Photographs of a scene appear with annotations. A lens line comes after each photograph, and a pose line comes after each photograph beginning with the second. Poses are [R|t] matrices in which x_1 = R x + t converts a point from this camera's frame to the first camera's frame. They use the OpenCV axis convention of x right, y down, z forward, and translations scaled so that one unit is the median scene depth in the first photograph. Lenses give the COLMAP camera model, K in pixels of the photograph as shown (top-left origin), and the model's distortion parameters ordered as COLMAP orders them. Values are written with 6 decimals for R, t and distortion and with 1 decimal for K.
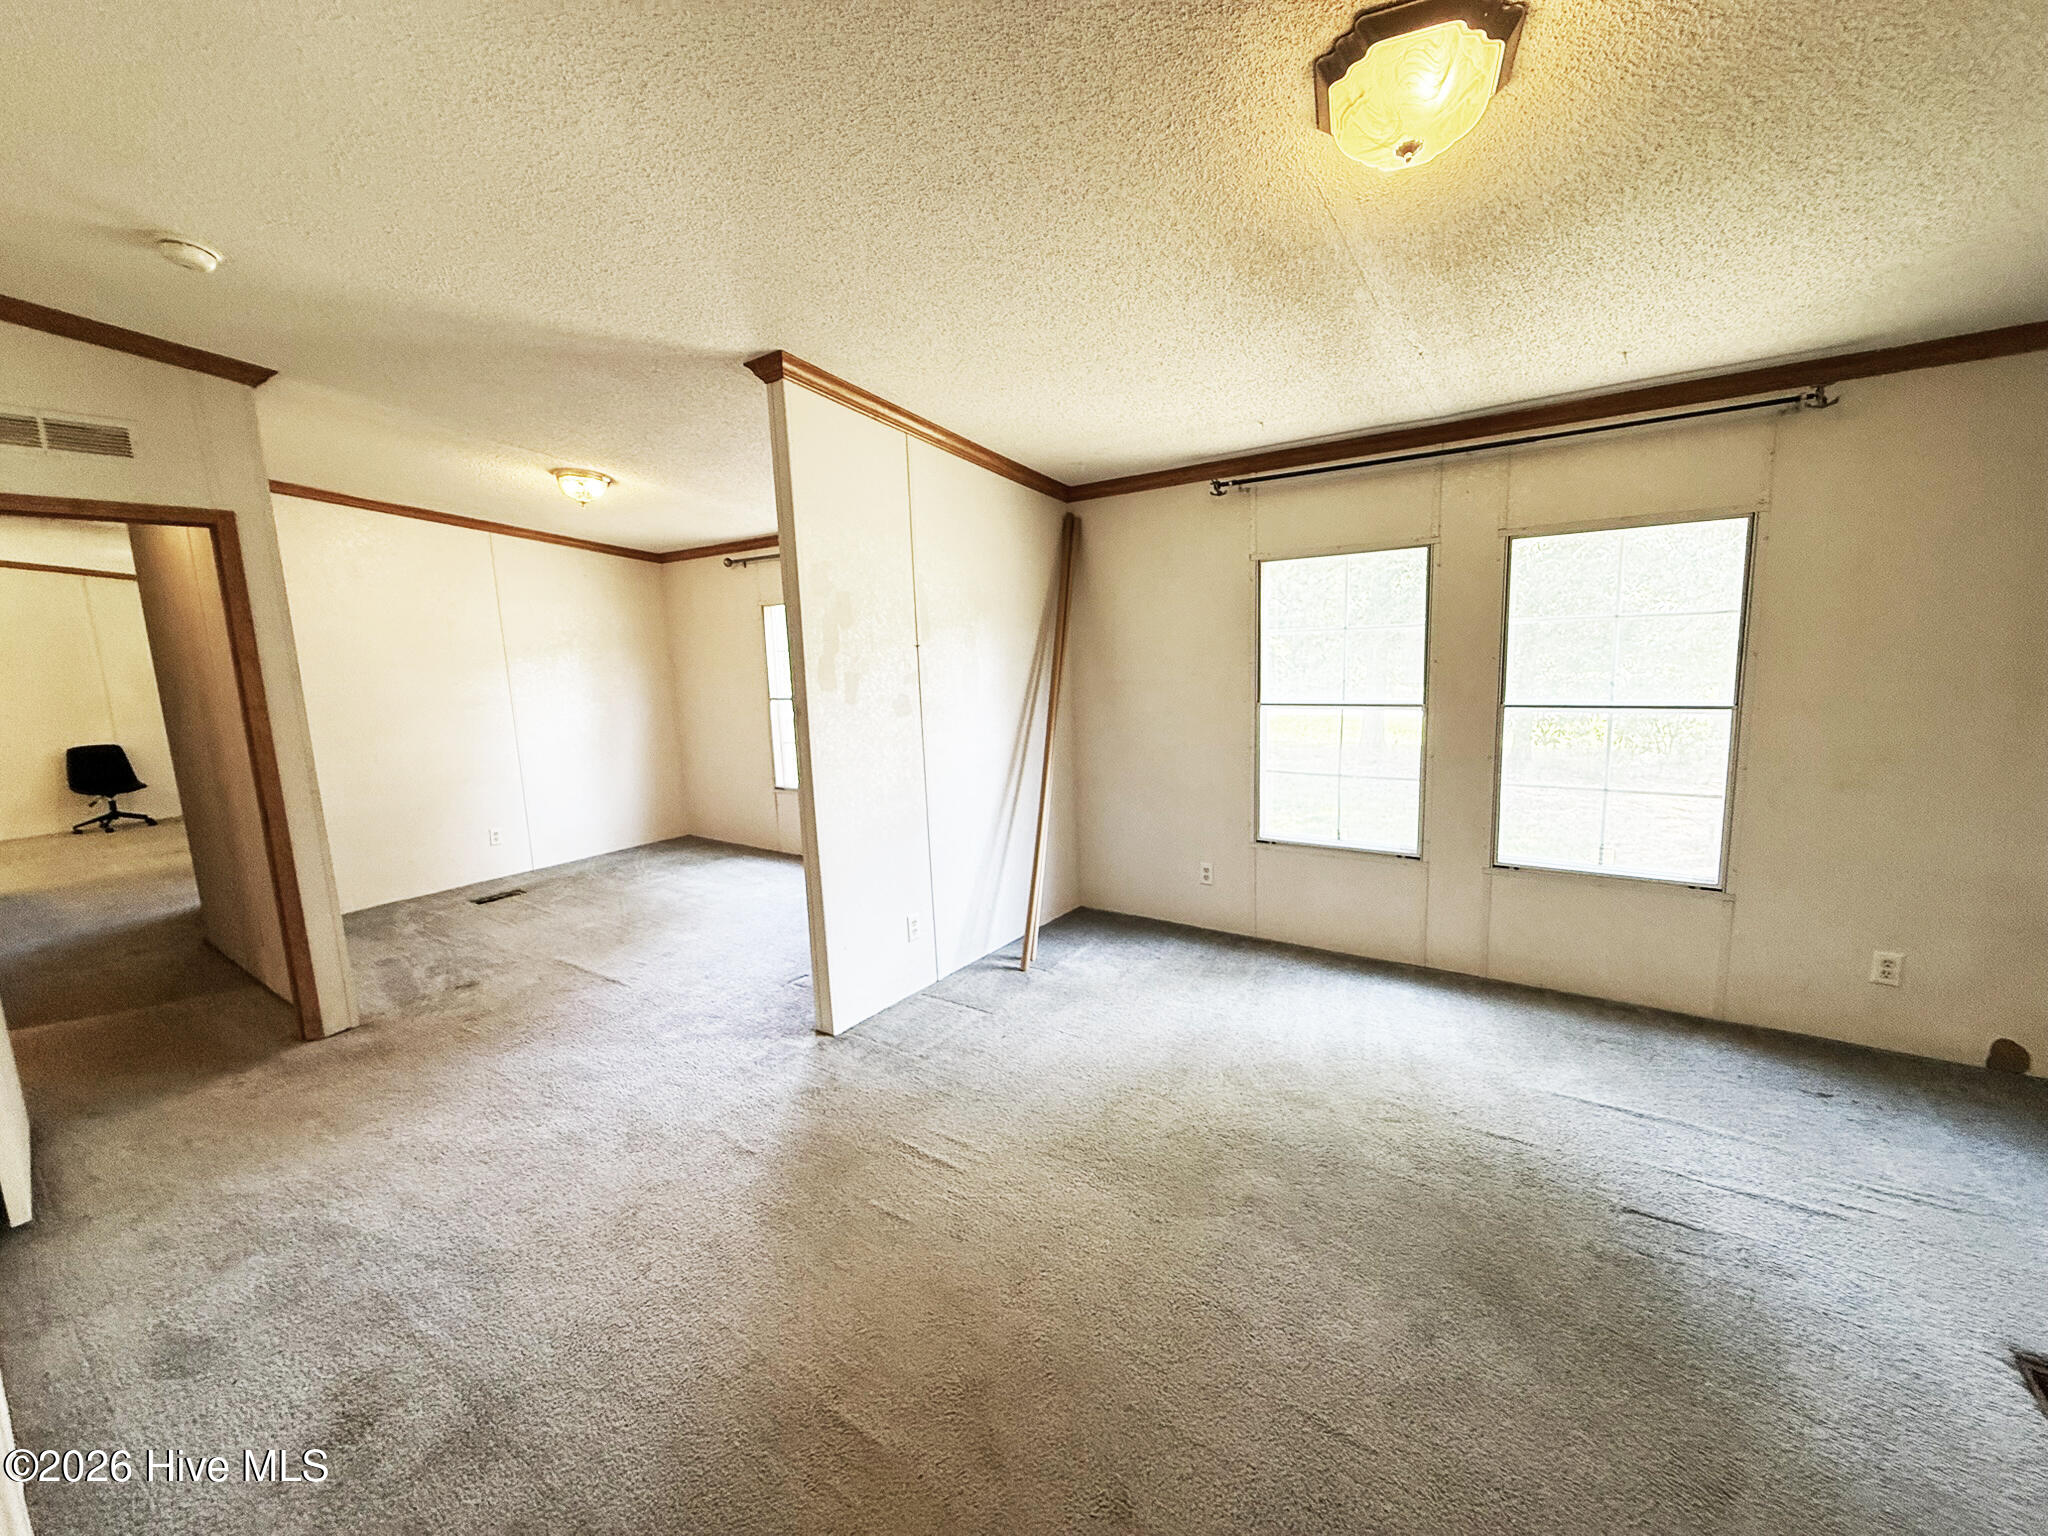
lens RADIAL K [[818.0, 0, 1018.0], [0, 818.0, 762.9], [0, 0, 1]] dist [0.002475, -0.000323]
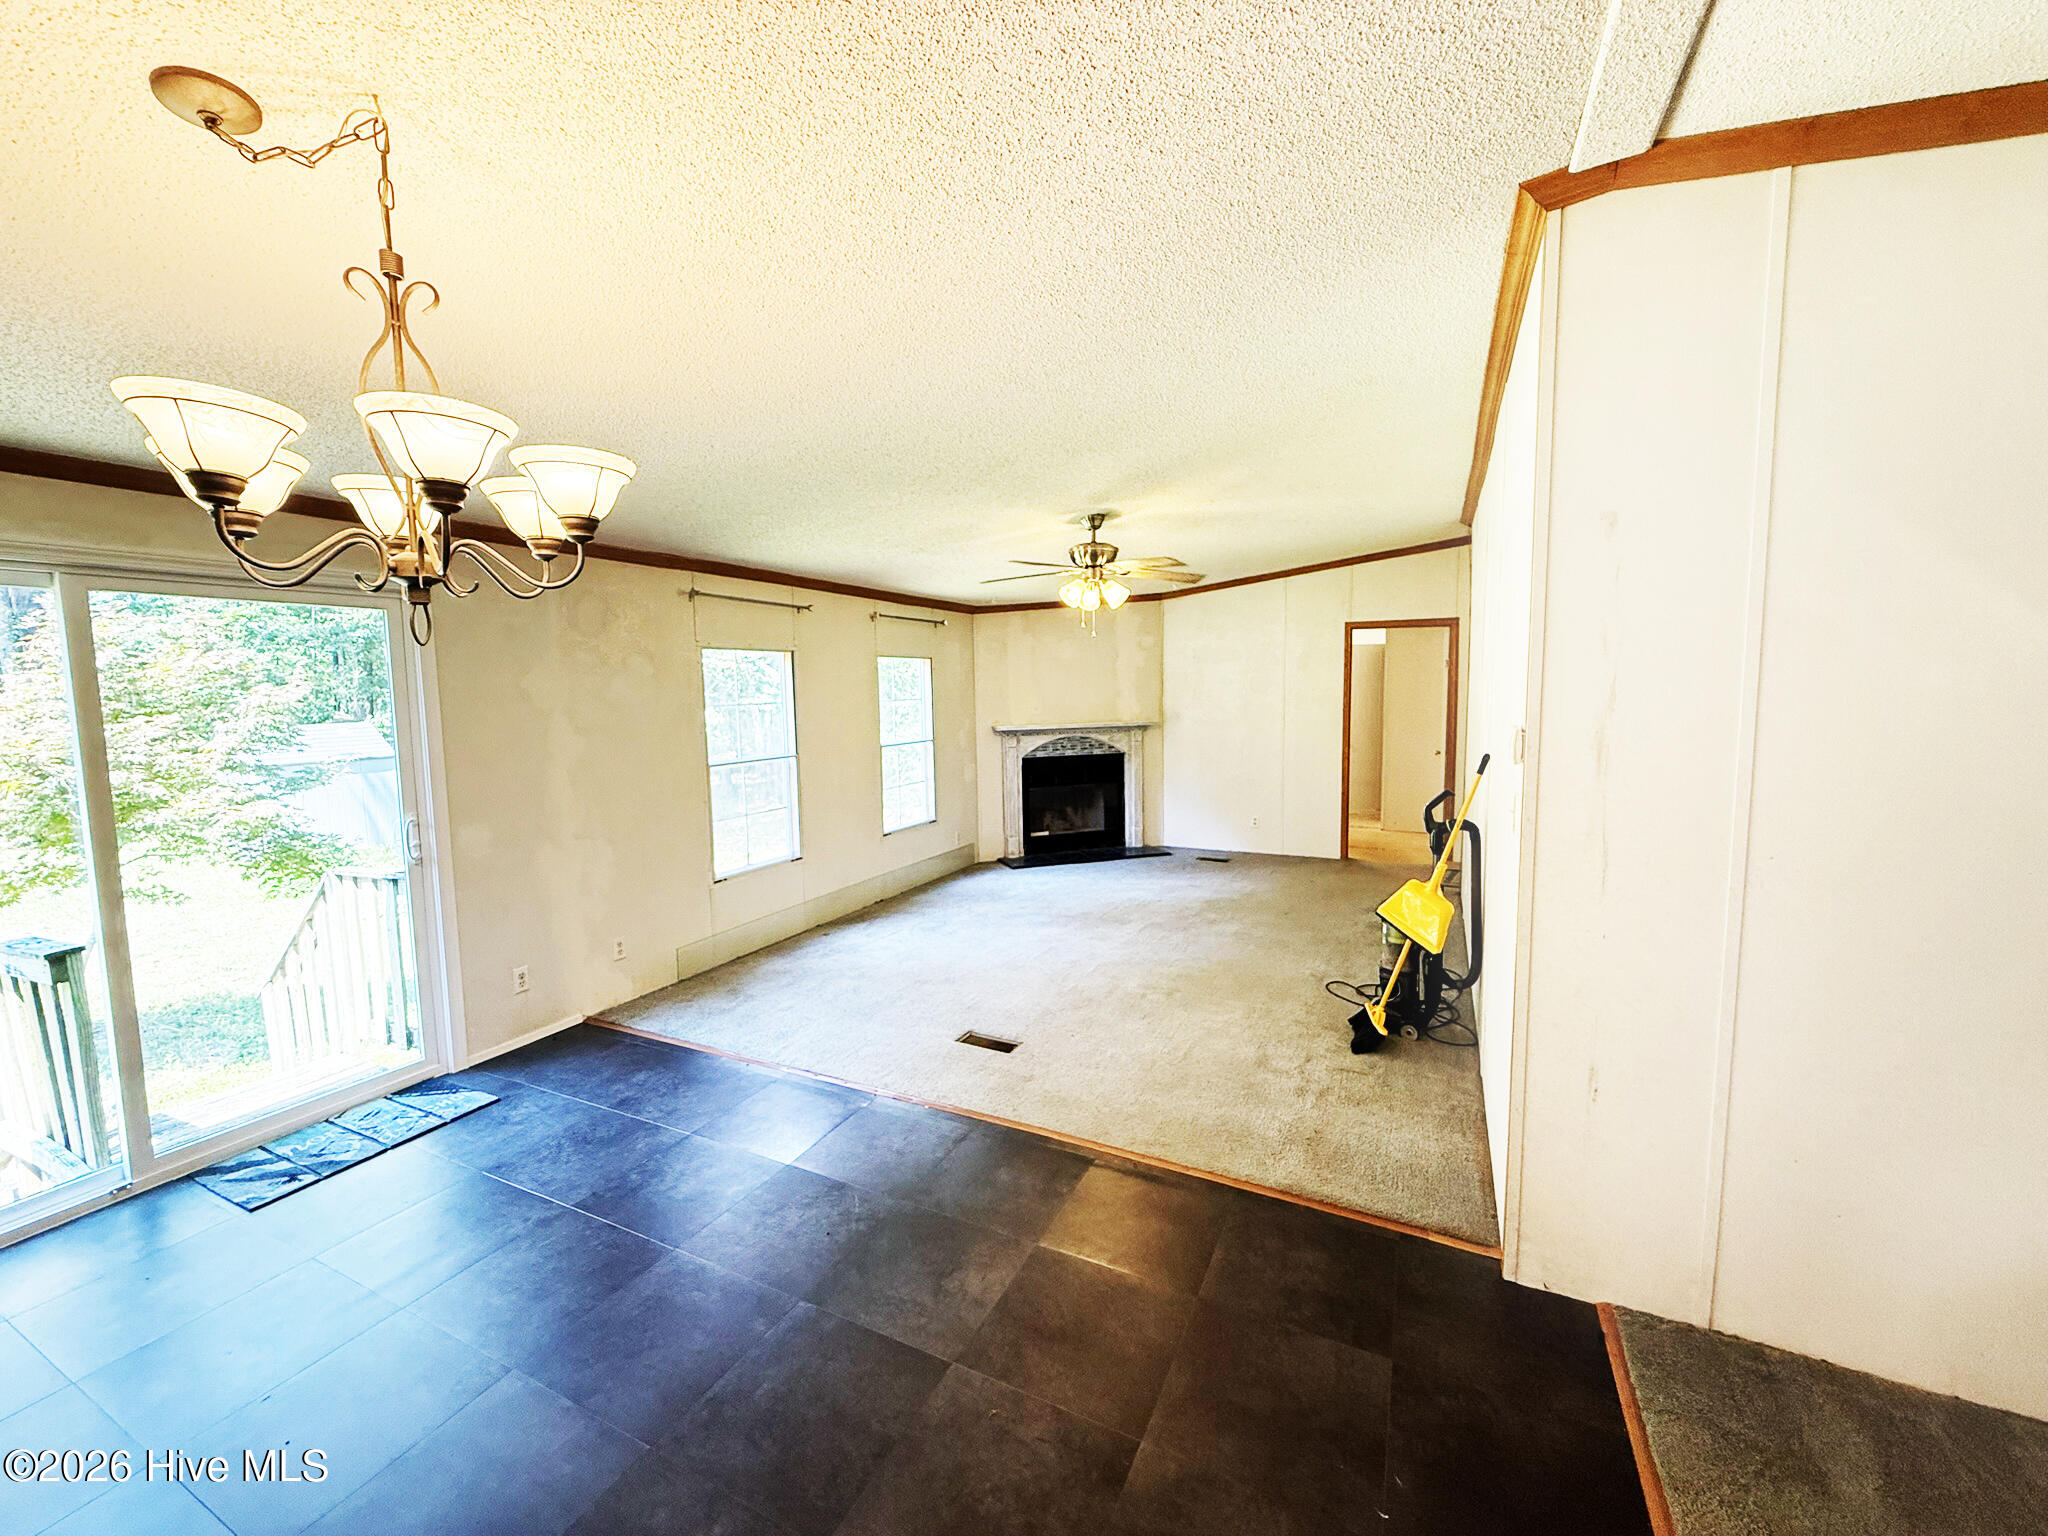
lens RADIAL K [[818.0, 0, 1018.0], [0, 818.0, 762.9], [0, 0, 1]] dist [0.002475, -0.000323]
pose [[-0.144535, -0.041508, 0.988629, -1.286681], [0.185100, 0.980349, 0.068221, -0.101725], [-0.972033, 0.192856, -0.134011, 0.965624]]
